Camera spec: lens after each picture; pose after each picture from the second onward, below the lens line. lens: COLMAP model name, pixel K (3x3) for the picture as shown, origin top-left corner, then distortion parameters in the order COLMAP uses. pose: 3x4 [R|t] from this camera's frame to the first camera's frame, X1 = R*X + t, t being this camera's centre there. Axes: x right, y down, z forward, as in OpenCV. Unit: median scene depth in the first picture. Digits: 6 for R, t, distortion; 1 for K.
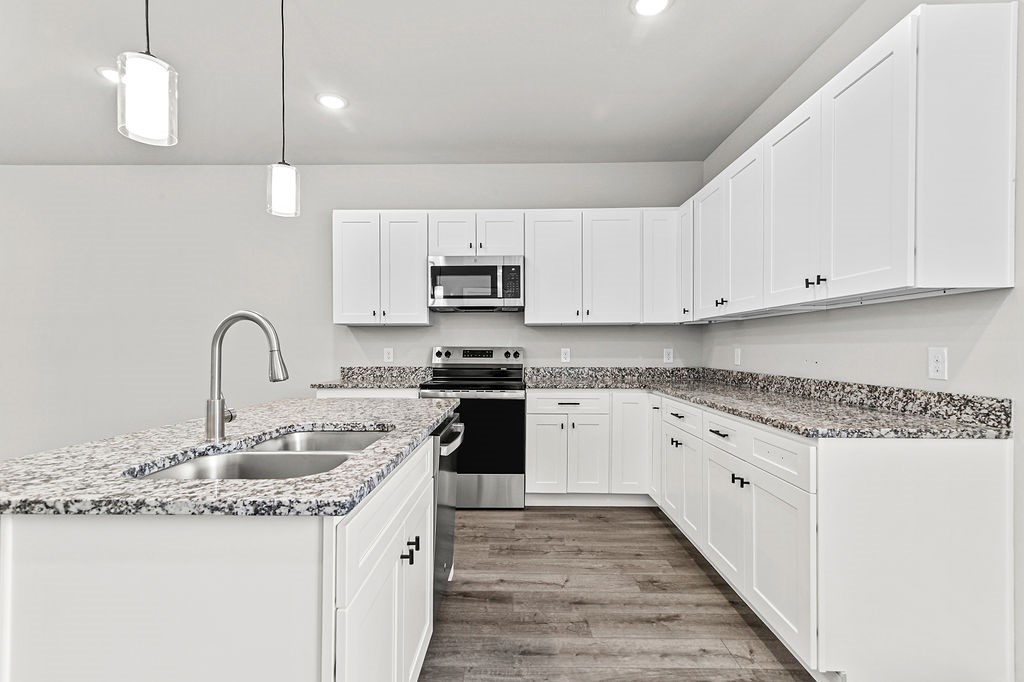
lens RADIAL K [[475.6, 0, 509.7], [0, 475.6, 347.3], [0, 0, 1]] dist [-0.000272, -0.000063]
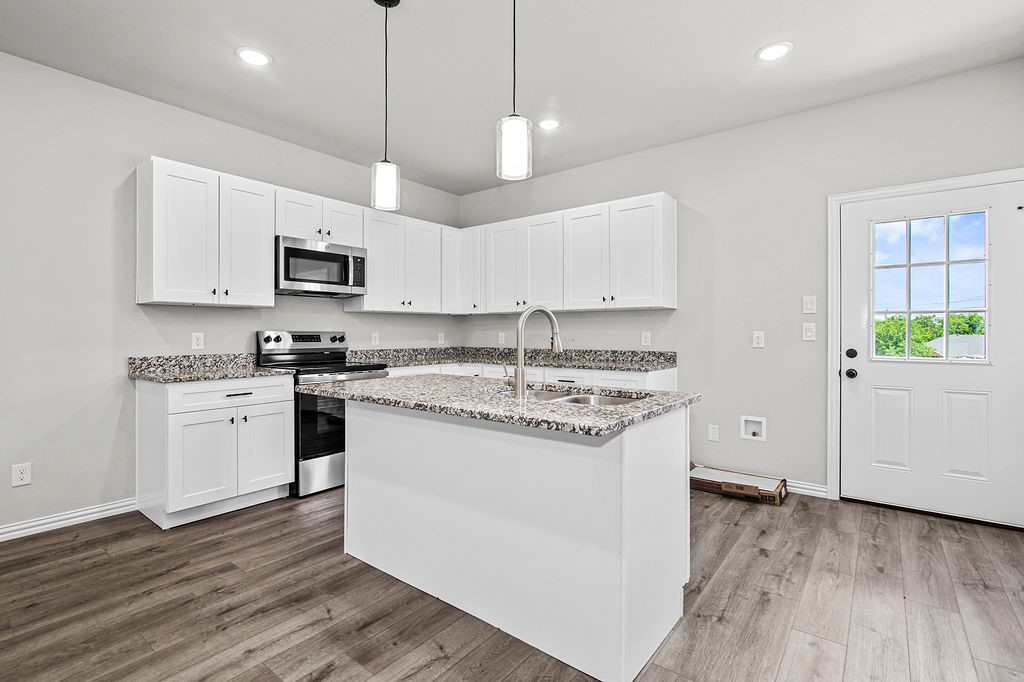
lens RADIAL K [[476.4, 0, 509.2], [0, 476.4, 330.3], [0, 0, 1]] dist [-0.005769, -0.000220]
pose [[0.610512, 0.004092, 0.791997, -0.629380], [0.000761, 0.999983, -0.005754, 0.003032], [-0.792007, 0.004116, 0.610498, 0.058872]]
